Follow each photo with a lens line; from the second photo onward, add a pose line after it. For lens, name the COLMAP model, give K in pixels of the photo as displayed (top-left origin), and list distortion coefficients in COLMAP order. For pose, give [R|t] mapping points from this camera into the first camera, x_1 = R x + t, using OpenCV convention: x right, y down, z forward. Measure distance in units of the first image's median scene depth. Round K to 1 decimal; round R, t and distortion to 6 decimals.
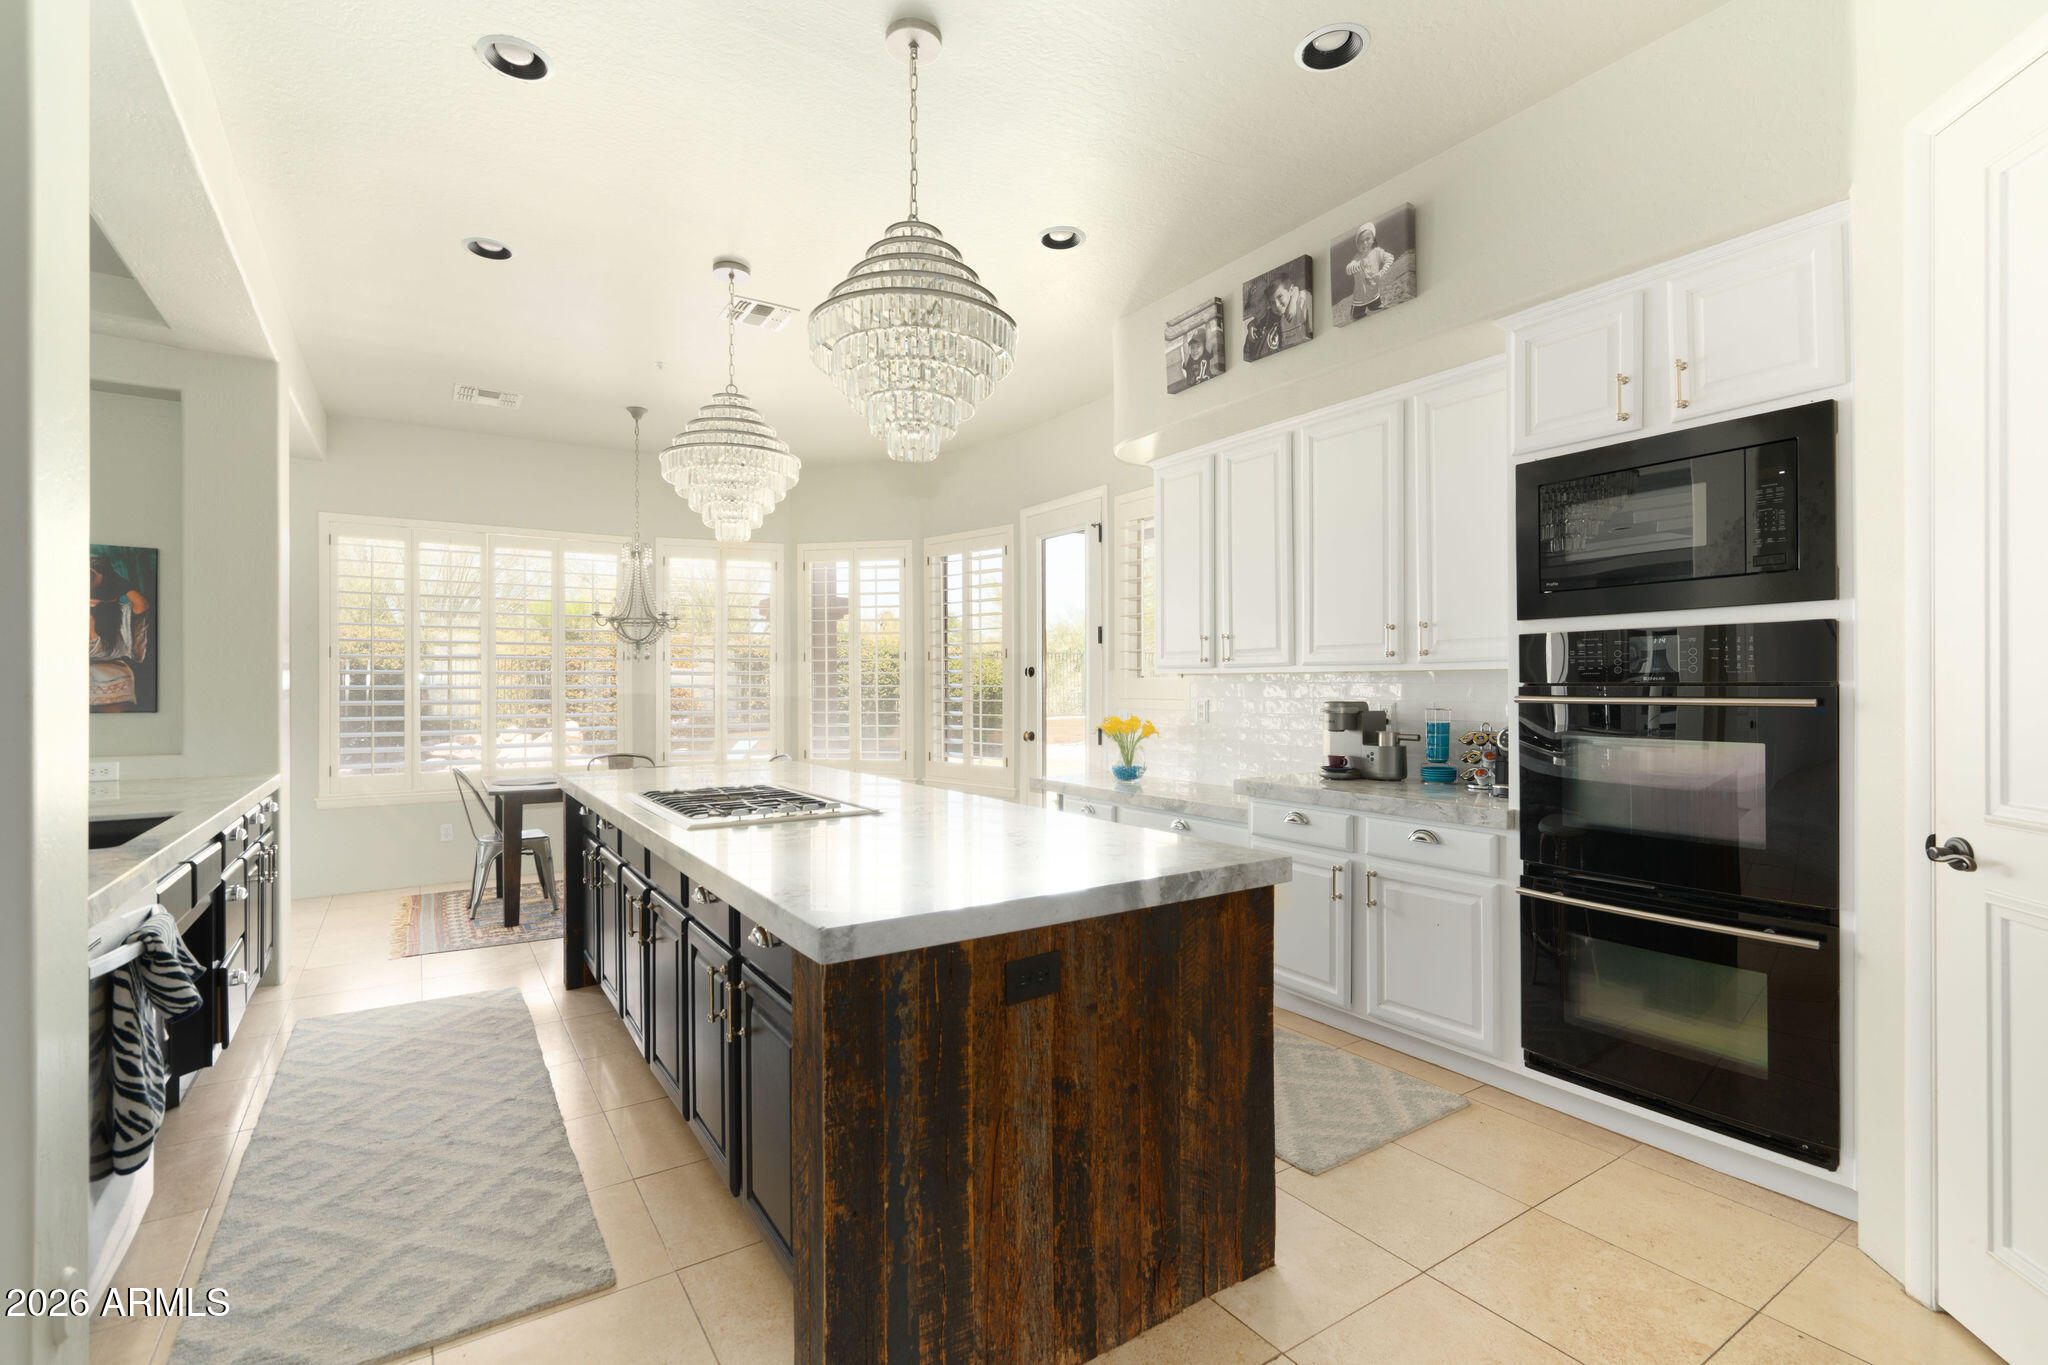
lens RADIAL K [[928.2, 0, 1023.7], [0, 928.2, 686.9], [0, 0, 1]] dist [-0.003320, 0.000268]
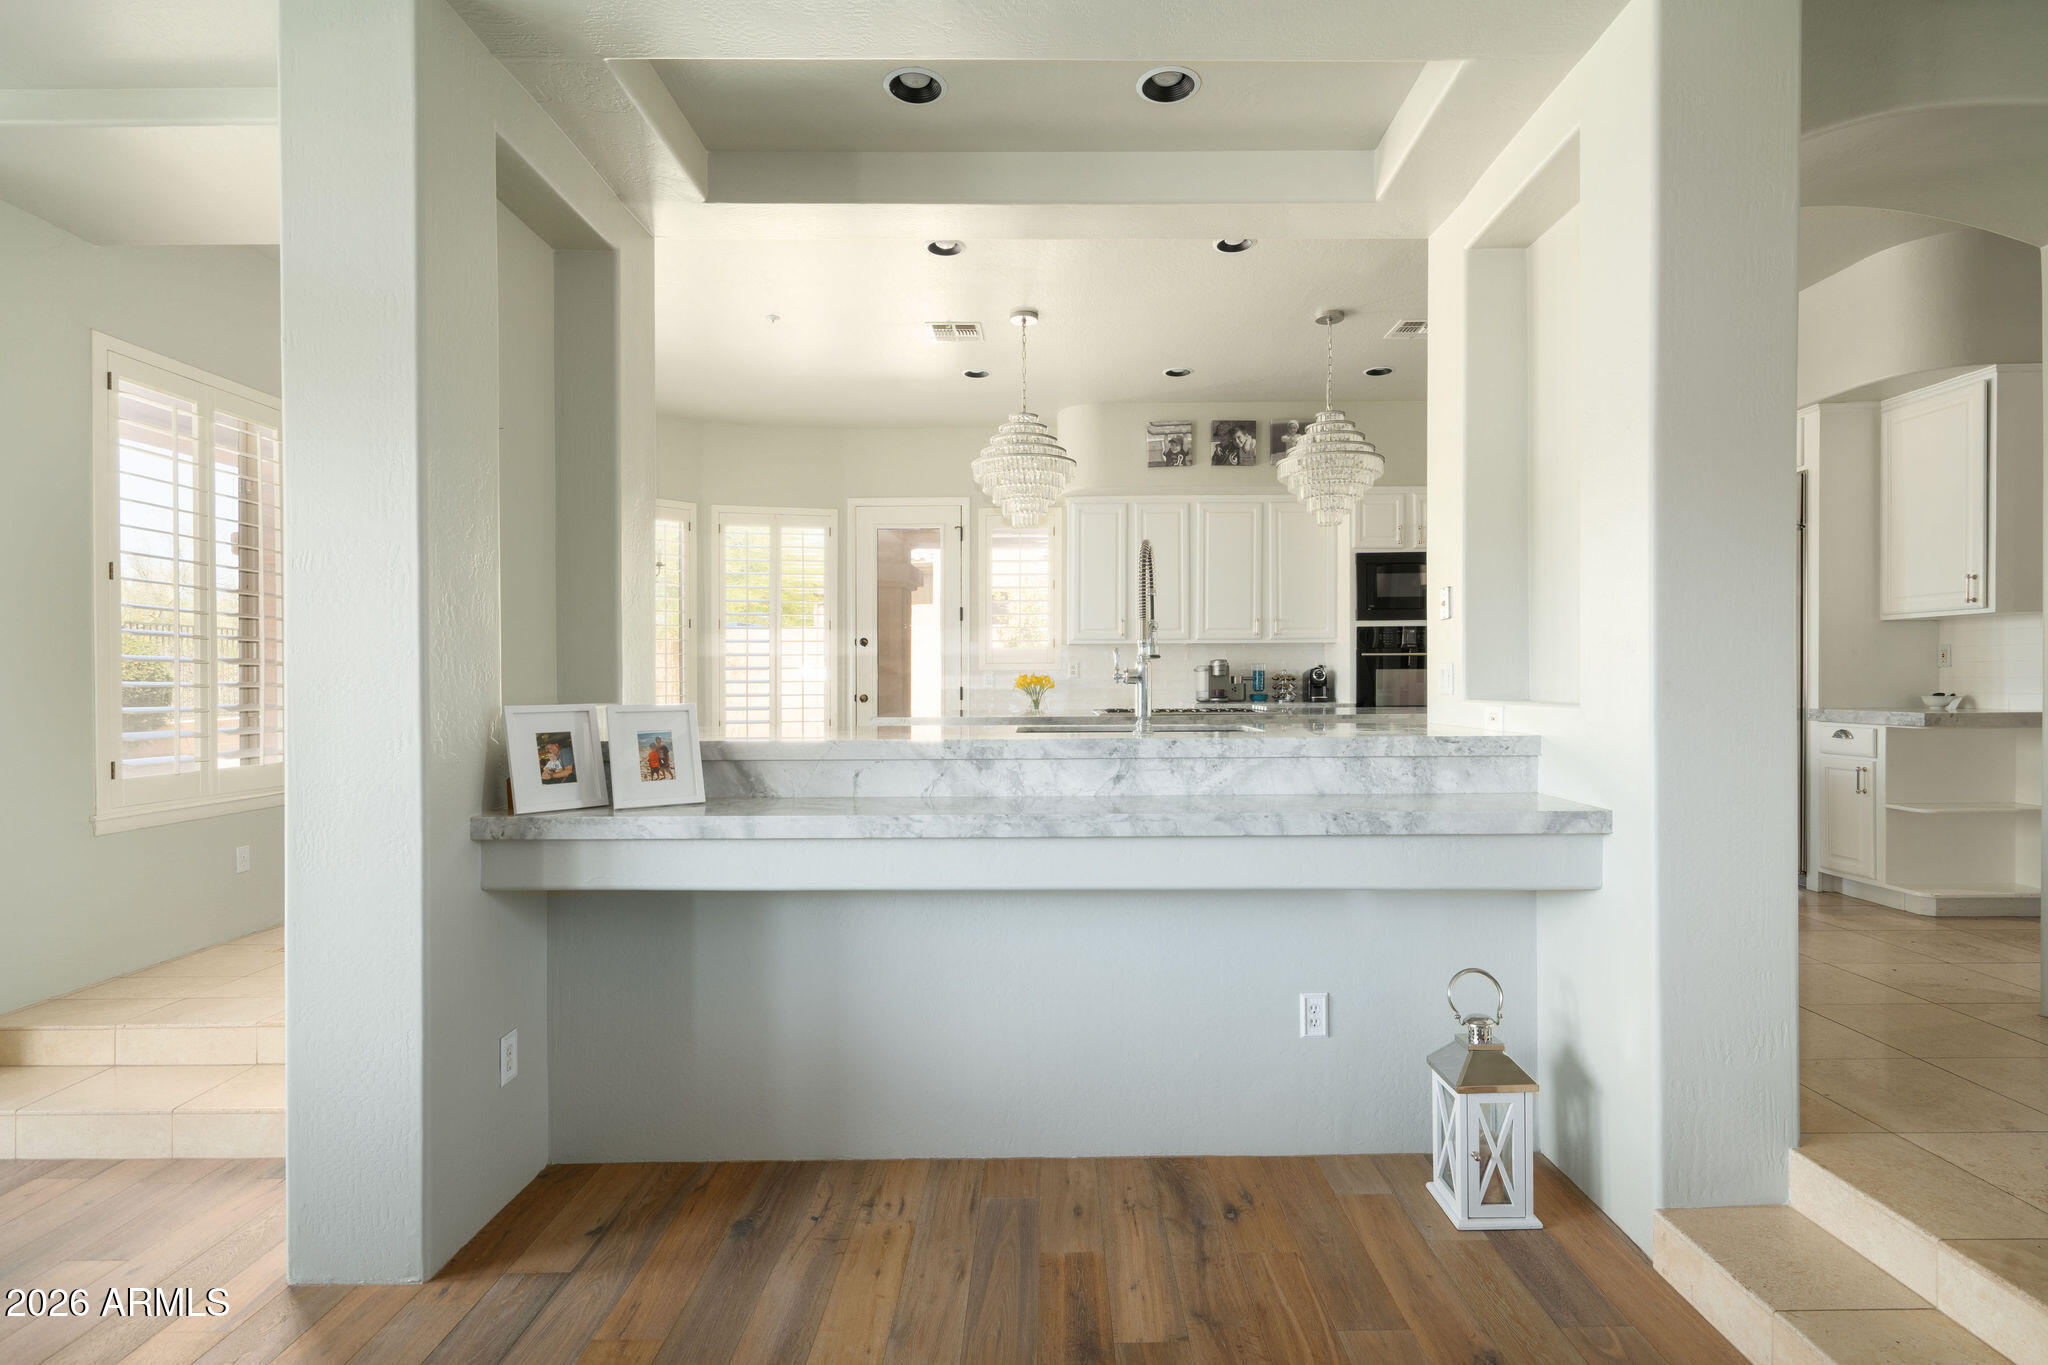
lens RADIAL K [[1004.5, 0, 1027.6], [0, 1004.5, 682.9], [0, 0, 1]] dist [-0.002116, 0.000026]
pose [[0.564494, 0.002583, 0.825433, -1.499856], [0.002214, 0.999987, -0.004643, 0.071790], [-0.825434, 0.004448, 0.564481, 0.206020]]
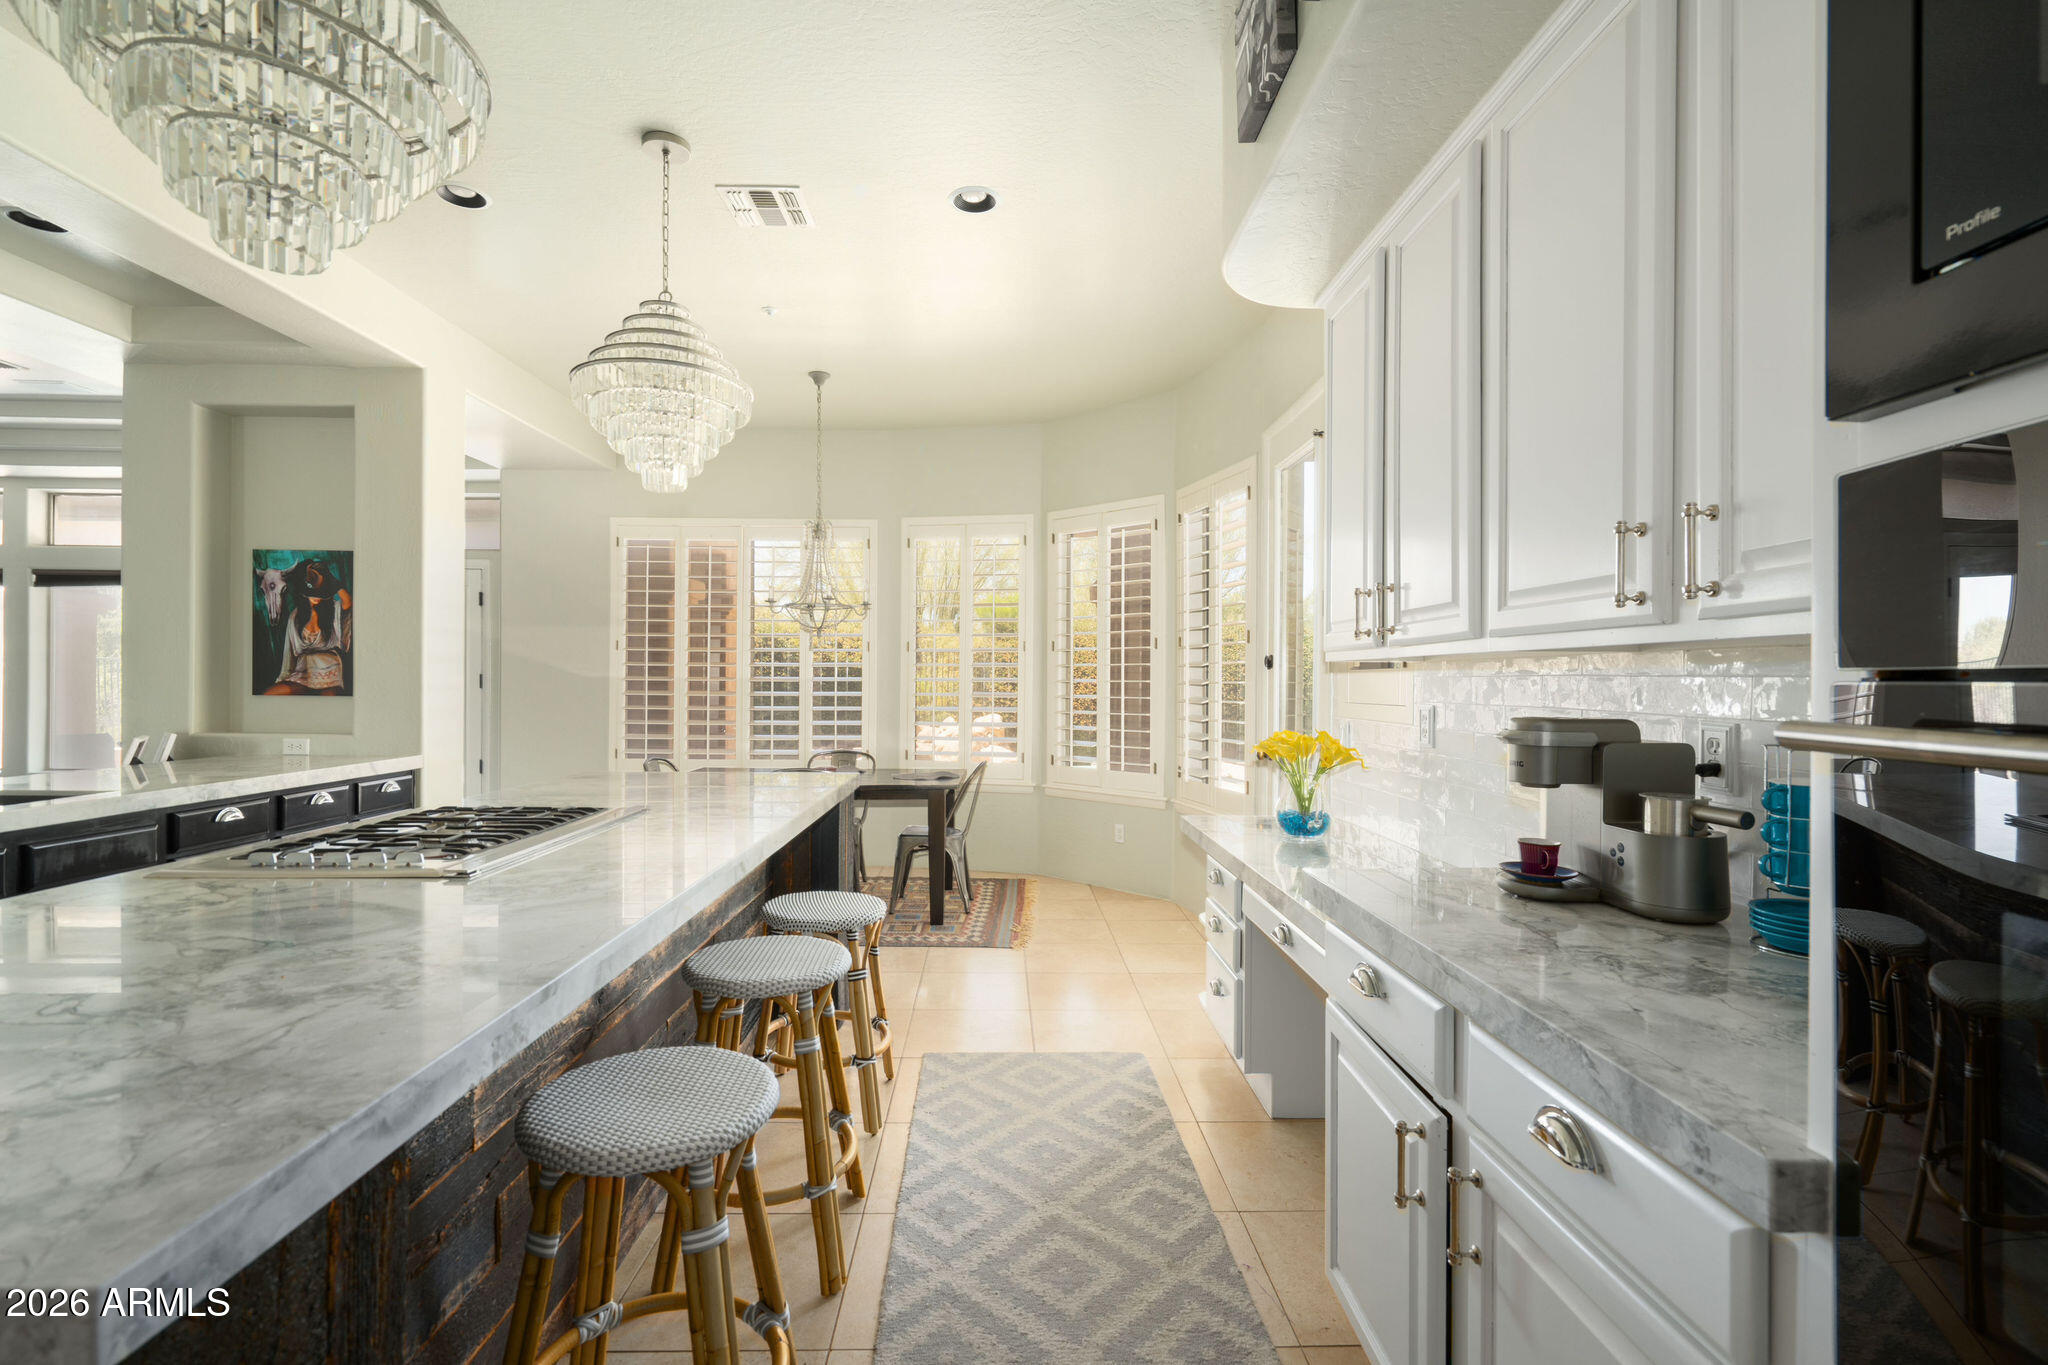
lens RADIAL K [[928.2, 0, 1015.8], [0, 928.2, 686.0], [0, 0, 1]] dist [-0.003320, 0.000268]
pose [[0.841884, 0.011122, -0.539544, 0.365133], [-0.009890, 0.999938, 0.005181, 0.001055], [0.539568, 0.000975, 0.841942, 0.505685]]
